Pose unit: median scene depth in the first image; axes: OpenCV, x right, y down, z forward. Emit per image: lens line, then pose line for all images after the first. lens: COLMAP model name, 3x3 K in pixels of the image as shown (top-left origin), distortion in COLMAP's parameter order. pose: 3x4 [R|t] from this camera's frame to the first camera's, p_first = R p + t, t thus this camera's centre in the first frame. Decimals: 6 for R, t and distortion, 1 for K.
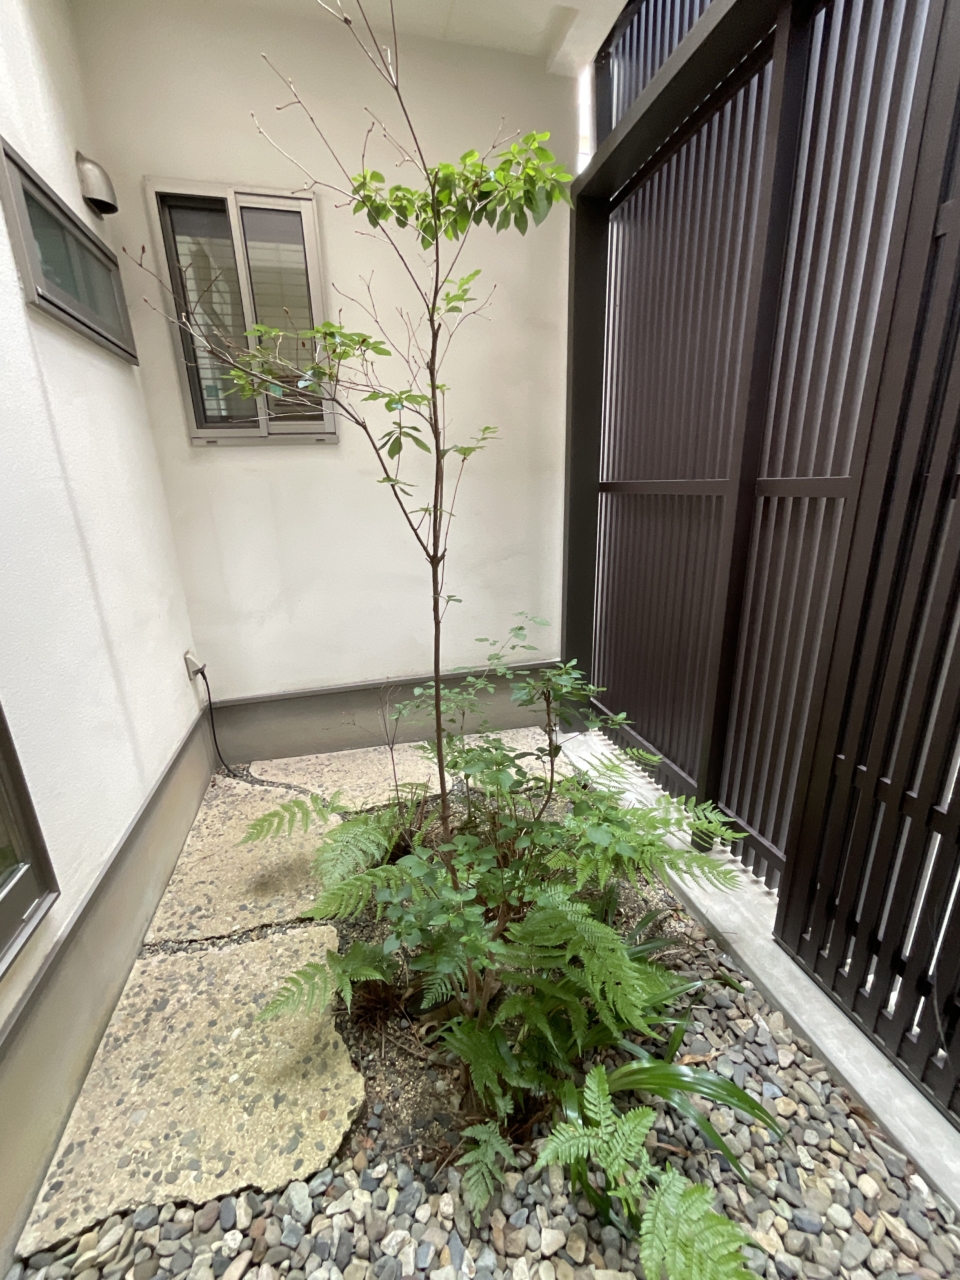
lens RADIAL K [[521.0, 0, 475.6], [0, 521.0, 637.7], [0, 0, 1]] dist [-0.001992, 0.000684]
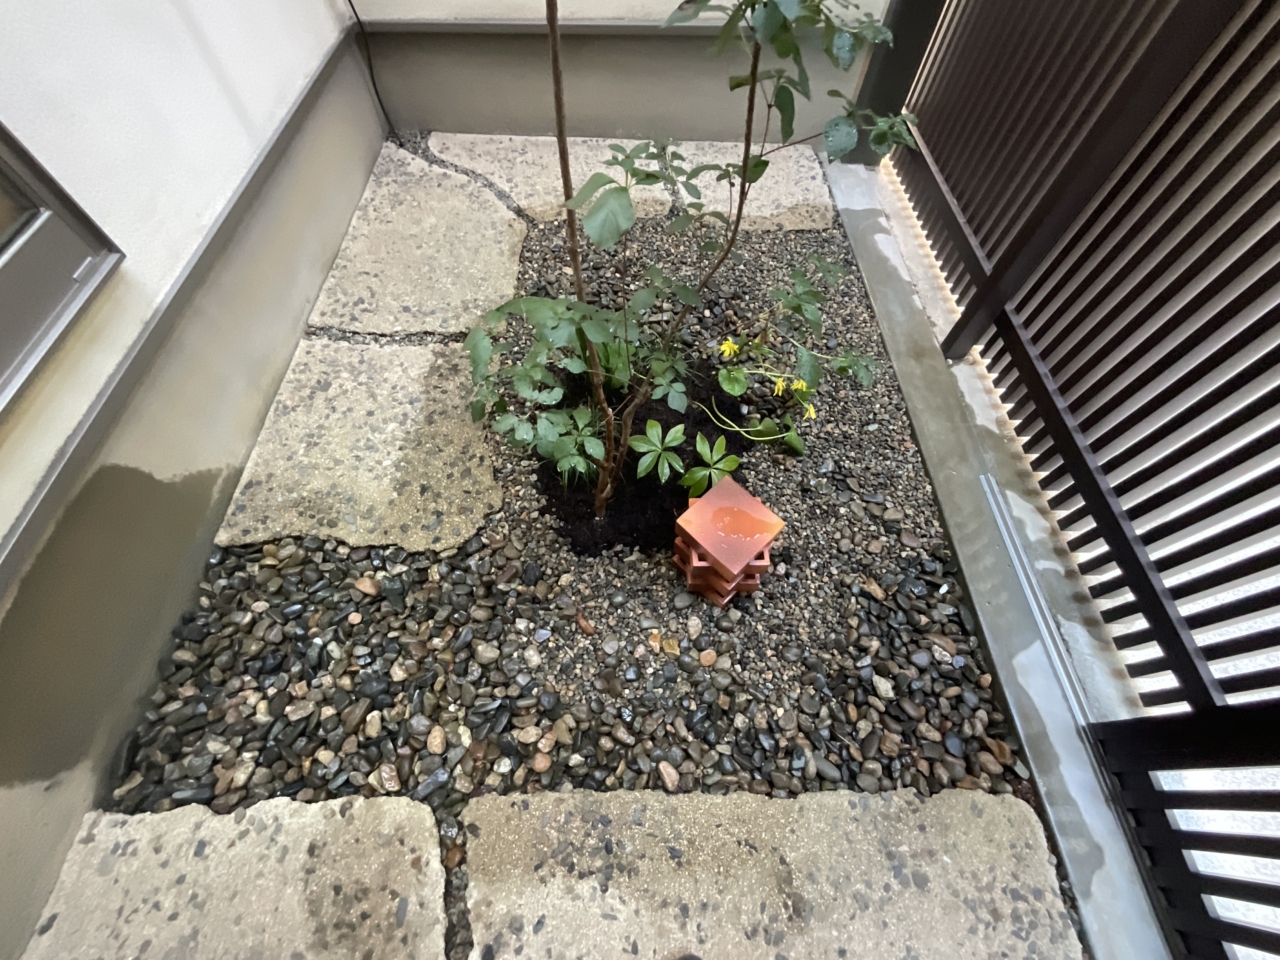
lens RADIAL K [[521.0, 0, 643.5], [0, 521.0, 478.4], [0, 0, 1]] dist [-0.001992, 0.000684]
pose [[0.971046, 0.225598, -0.078578, 0.105065], [-0.111261, 0.718166, 0.686920, 0.062300], [0.211400, -0.658288, 0.722473, 0.251977]]
